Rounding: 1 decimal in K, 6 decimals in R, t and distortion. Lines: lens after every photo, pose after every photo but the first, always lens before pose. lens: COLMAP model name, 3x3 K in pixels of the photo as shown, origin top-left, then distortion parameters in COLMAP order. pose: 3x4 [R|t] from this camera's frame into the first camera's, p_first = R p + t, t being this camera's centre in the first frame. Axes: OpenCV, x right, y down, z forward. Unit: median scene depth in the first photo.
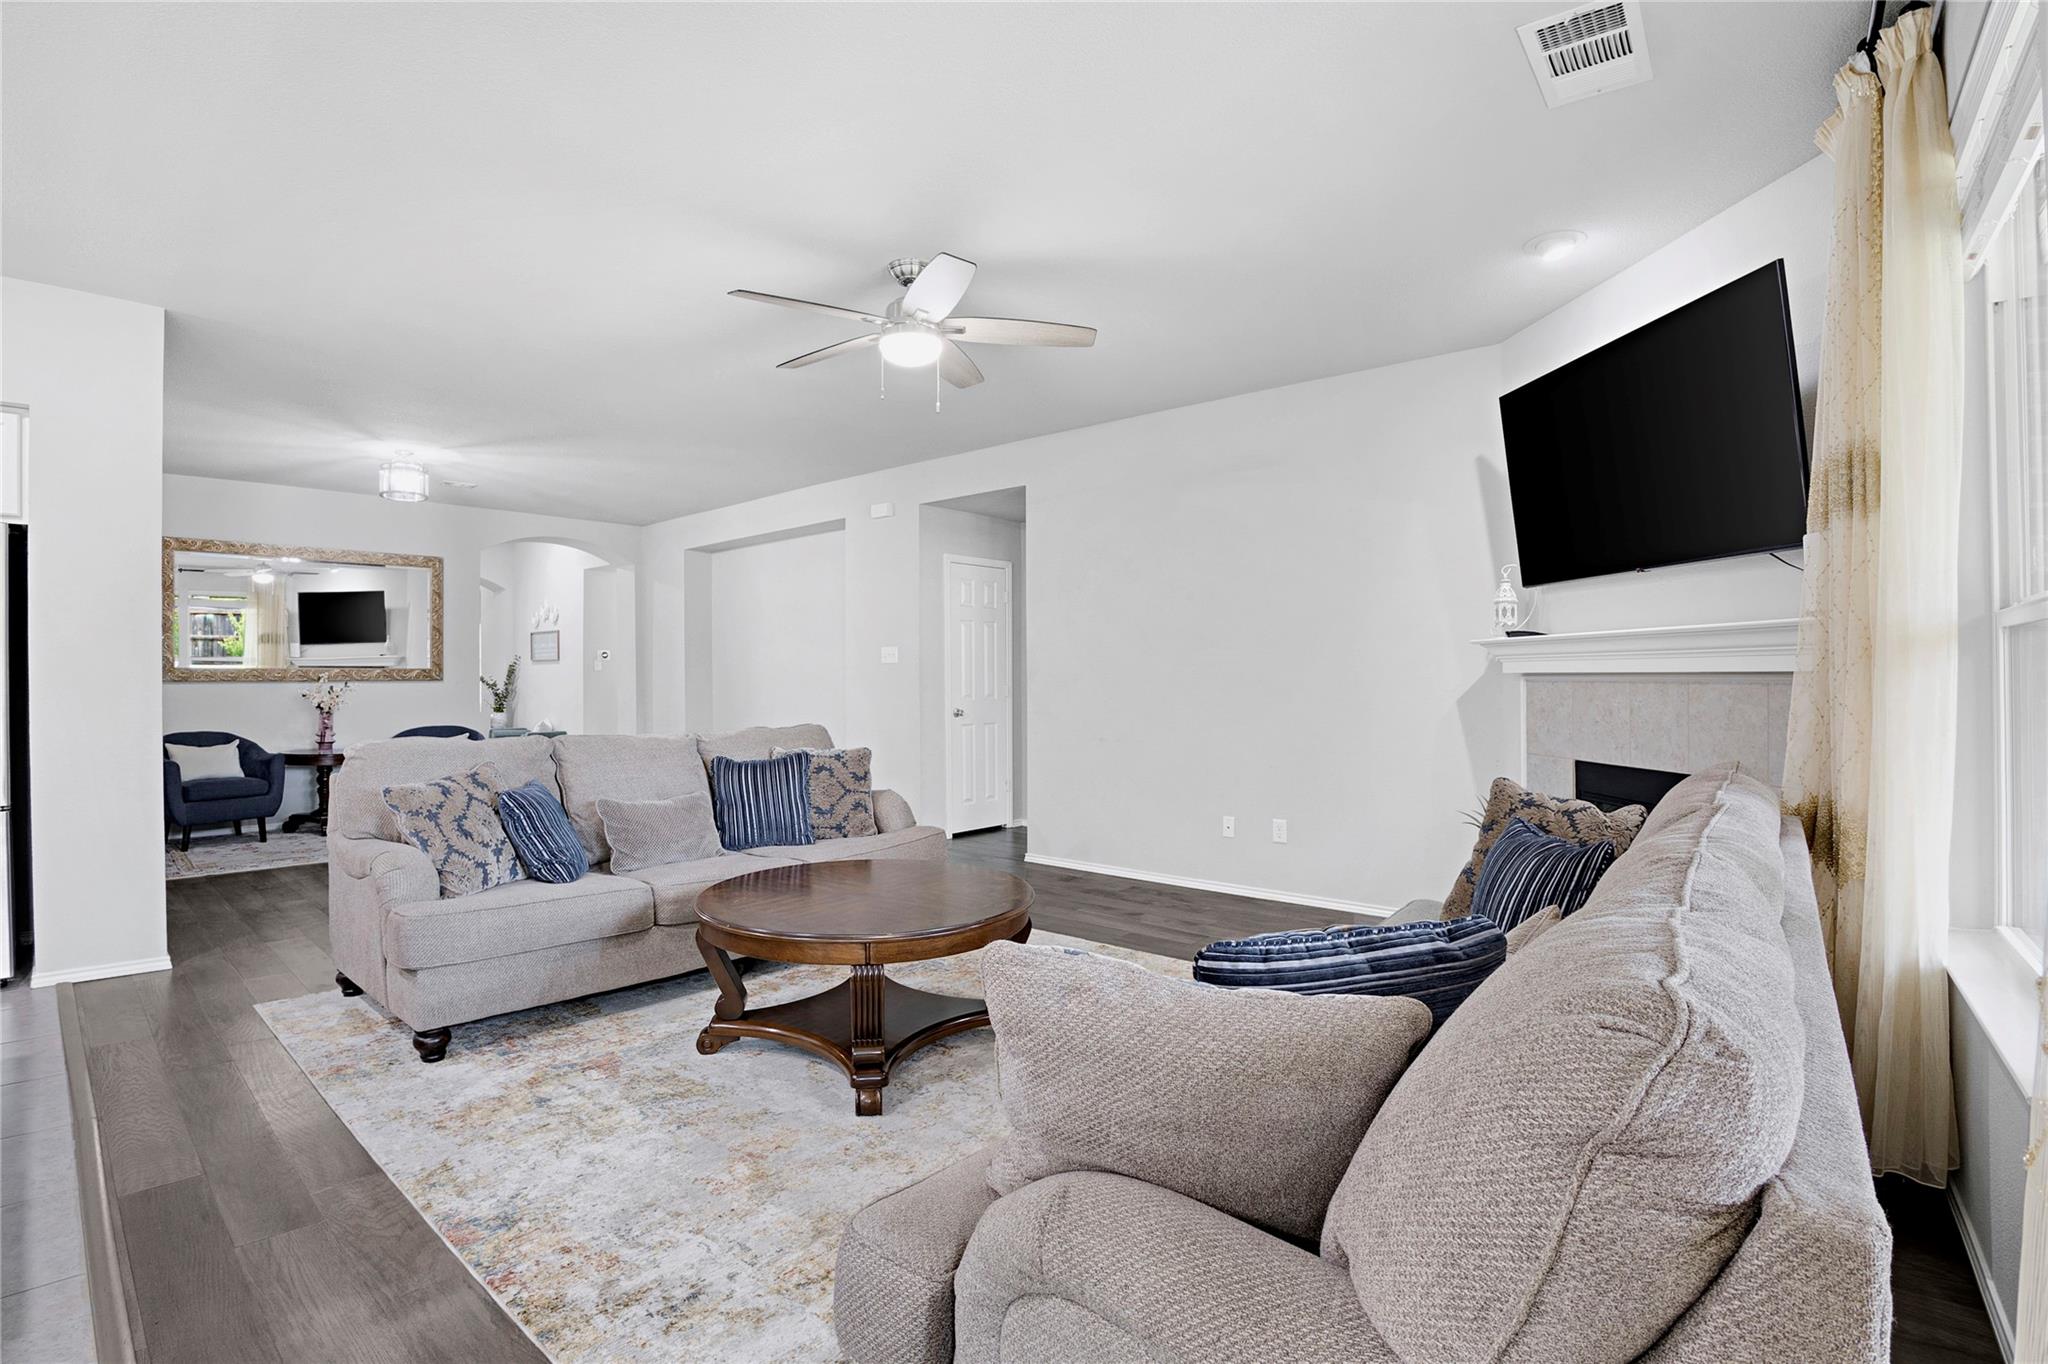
lens RADIAL K [[929.9, 0, 983.5], [0, 929.9, 673.2], [0, 0, 1]] dist [-0.087182, 0.010689]
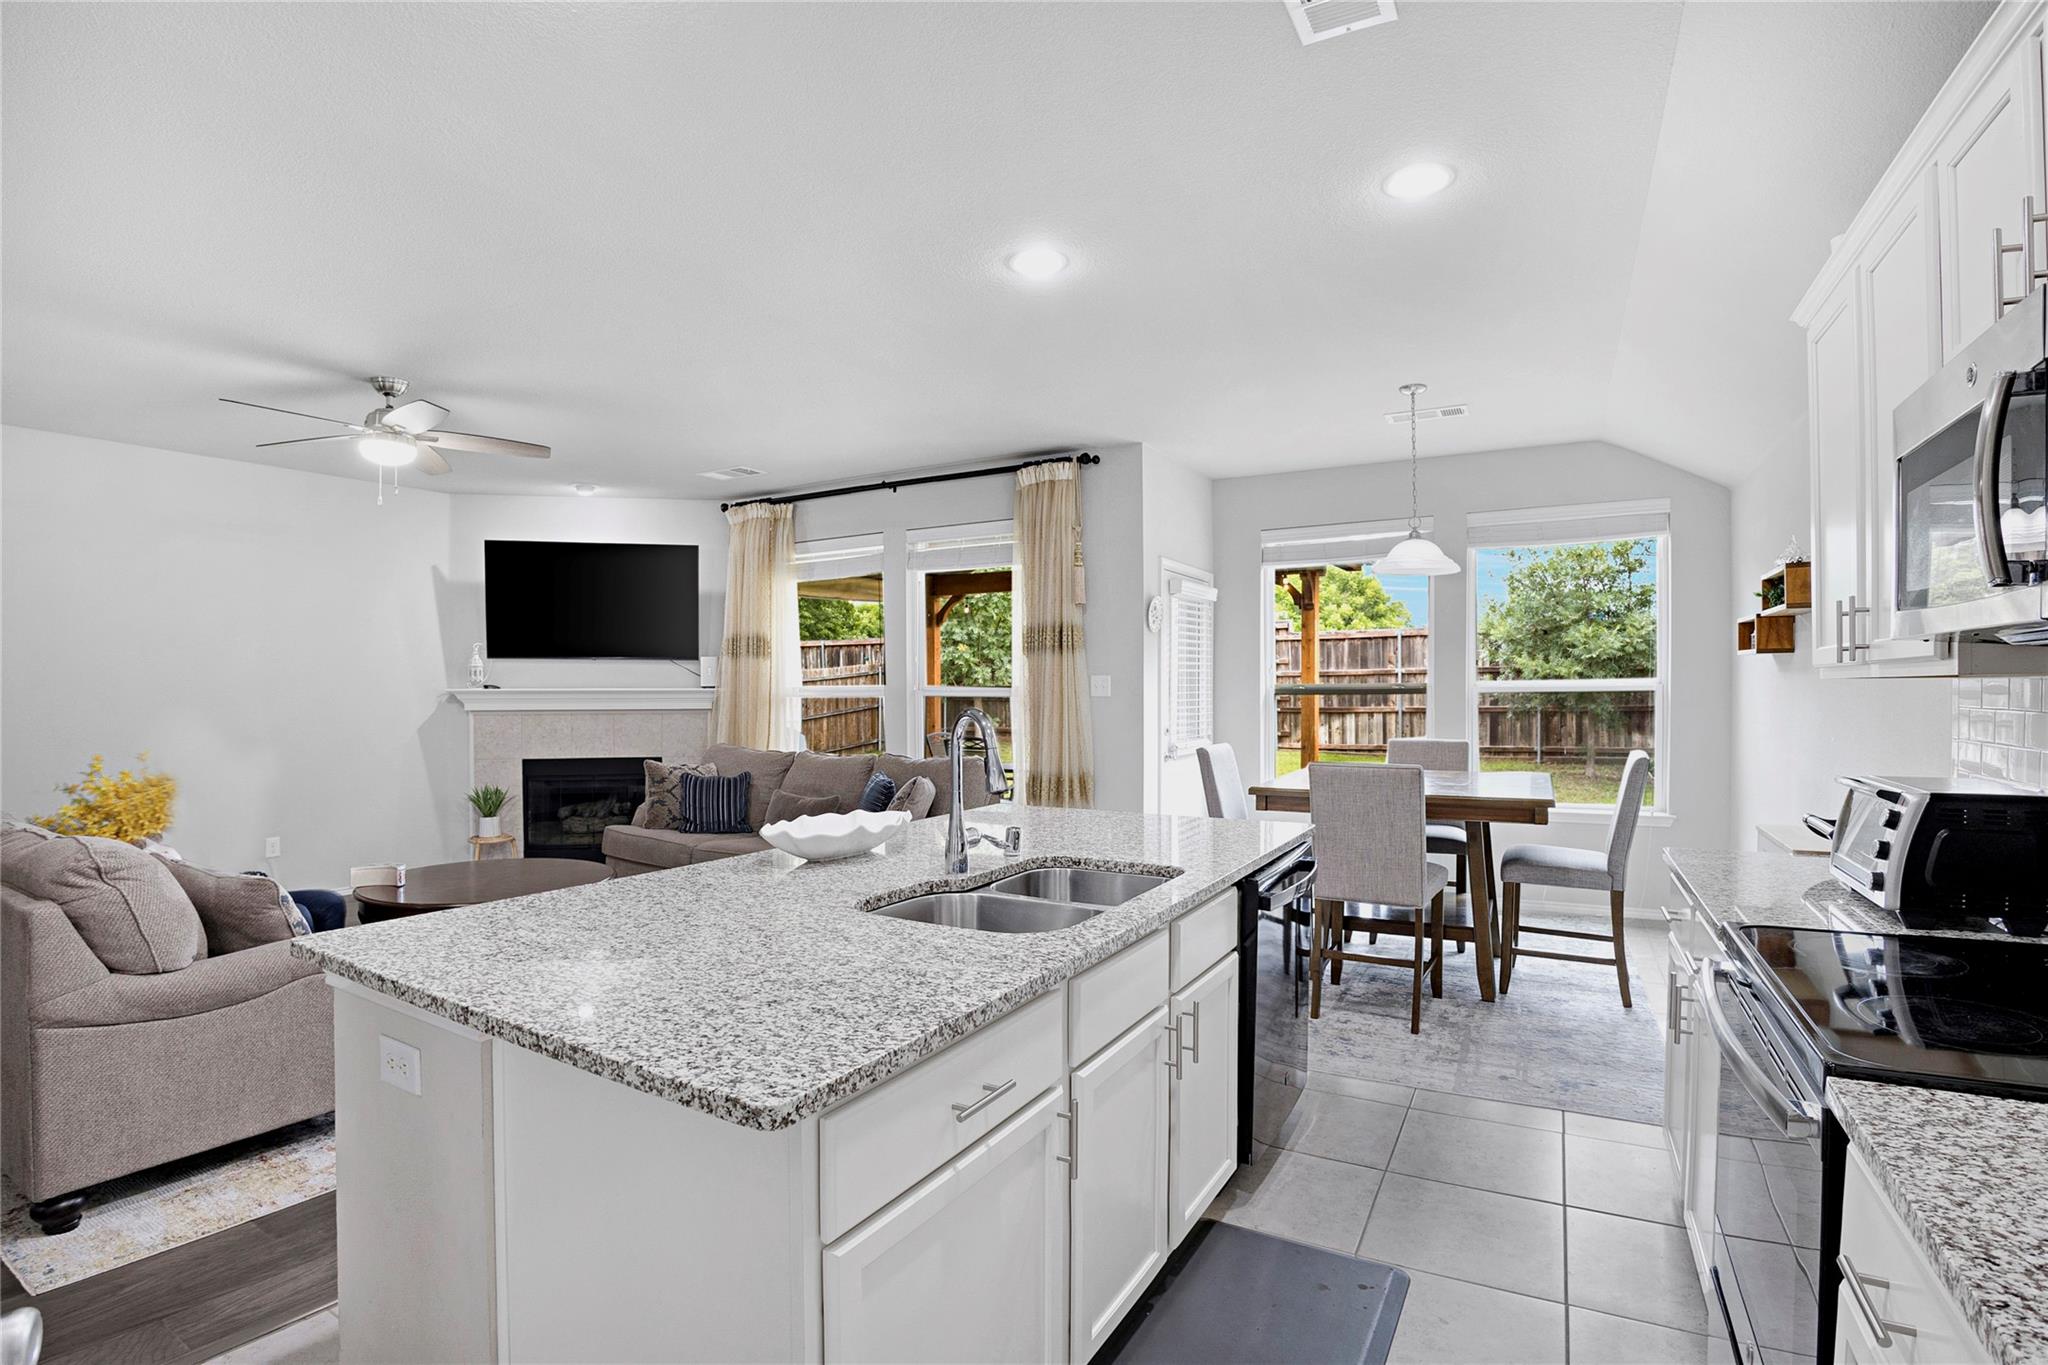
lens RADIAL K [[940.6, 0, 1015.9], [0, 940.6, 713.2], [0, 0, 1]] dist [-0.061338, -0.000028]
pose [[-0.188121, -0.027398, 0.981764, -1.230825], [0.004145, 0.999580, 0.028690, -0.038953], [-0.982137, 0.009467, -0.187929, 0.368755]]
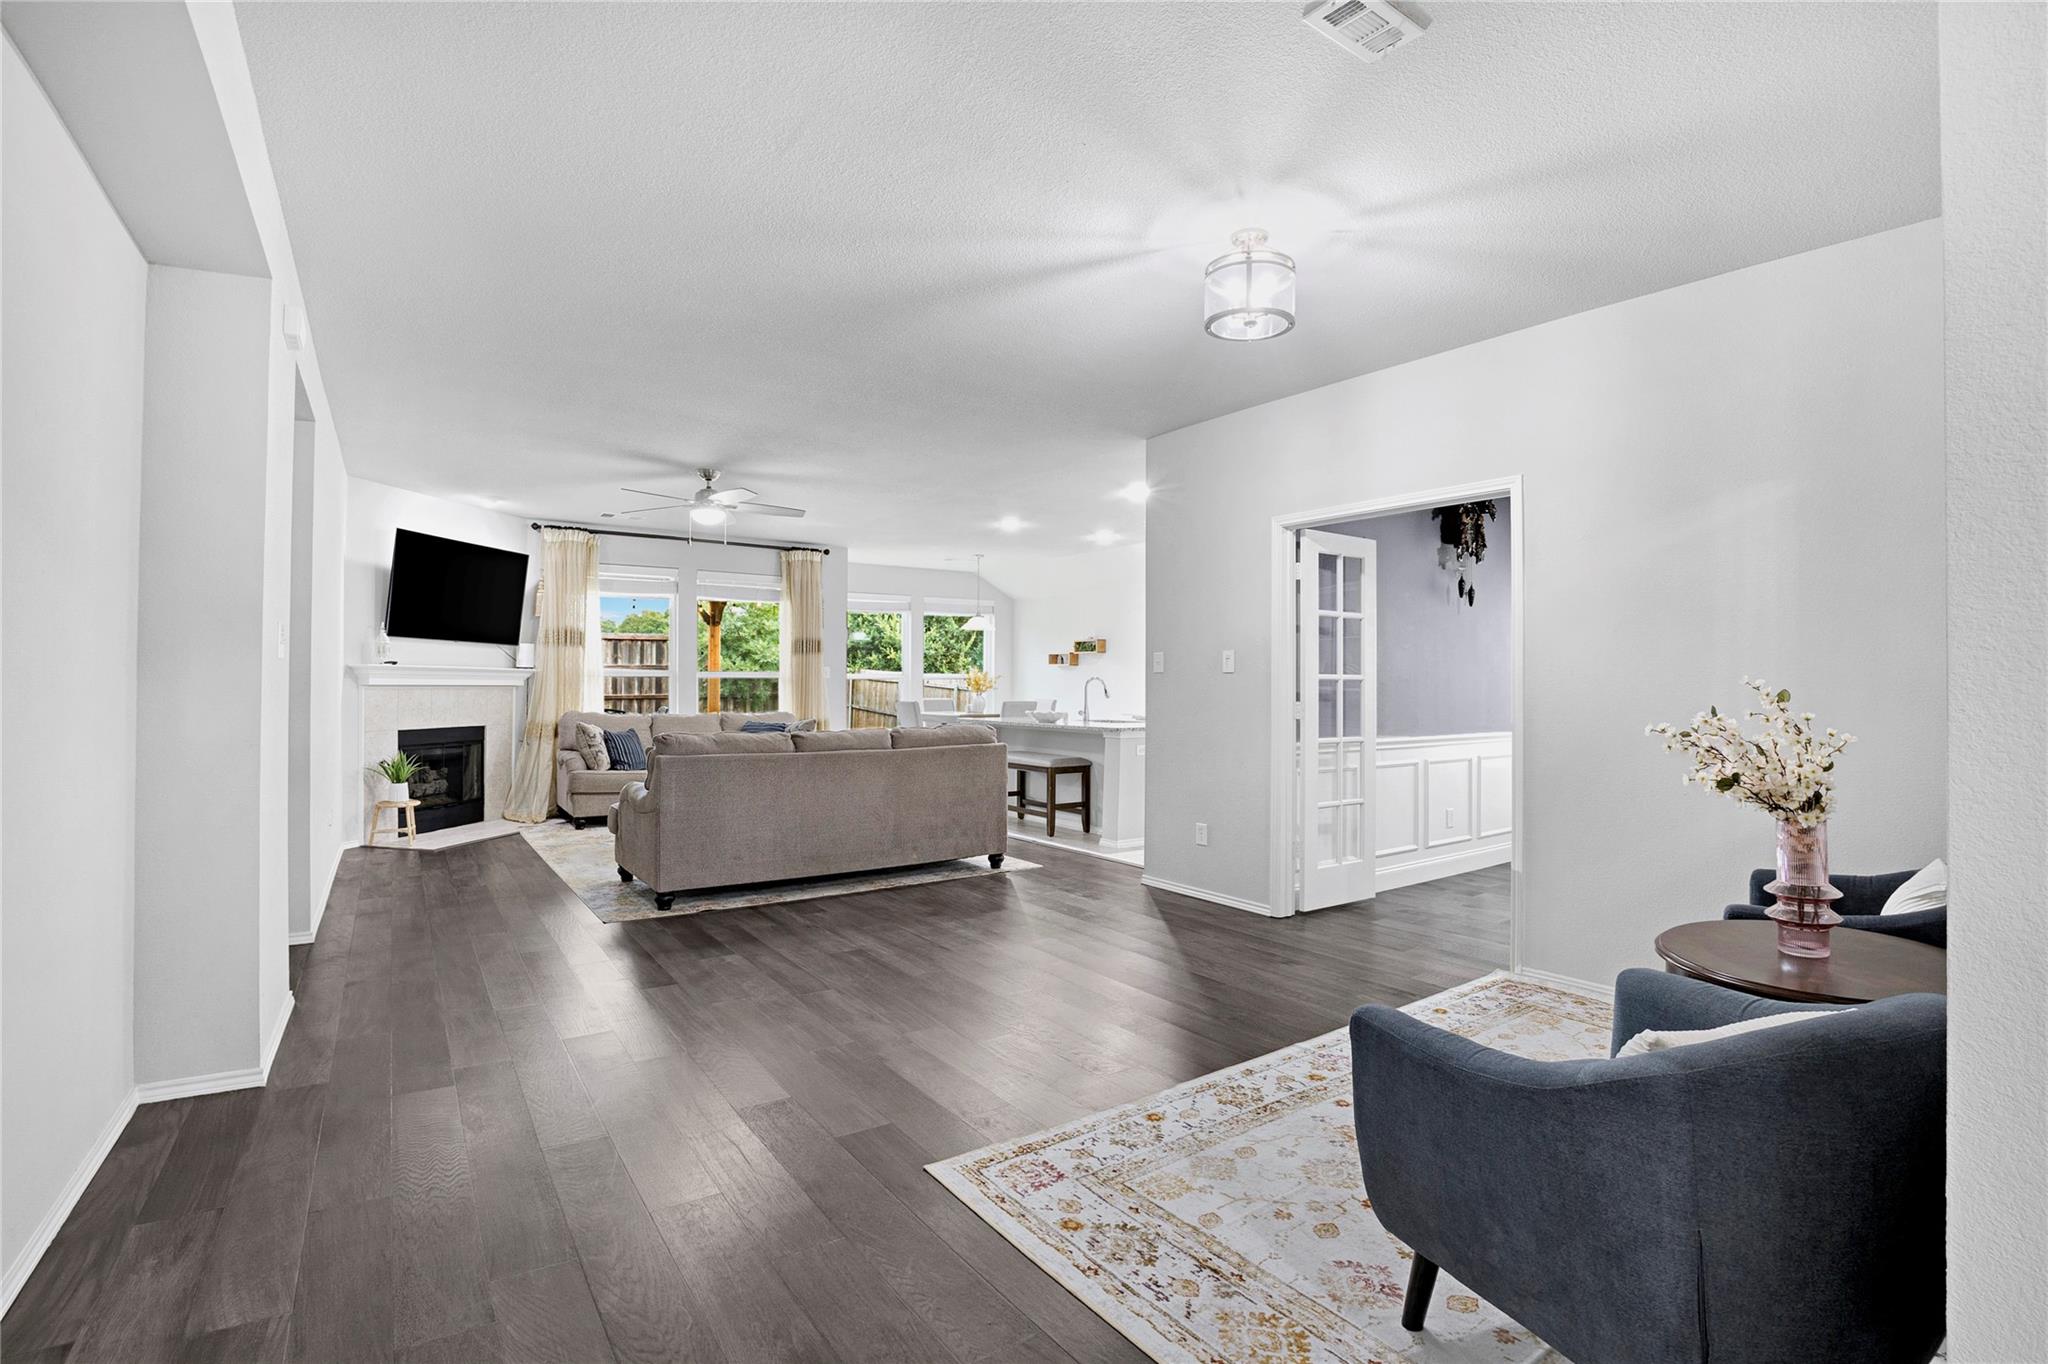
lens RADIAL K [[929.9, 0, 983.5], [0, 929.9, 673.2], [0, 0, 1]] dist [-0.087182, 0.010689]
pose [[-0.964471, 0.001157, 0.264188, -0.992011], [-0.002341, 0.999914, -0.012923, -0.002307], [-0.264180, -0.013082, -0.964385, 2.376627]]
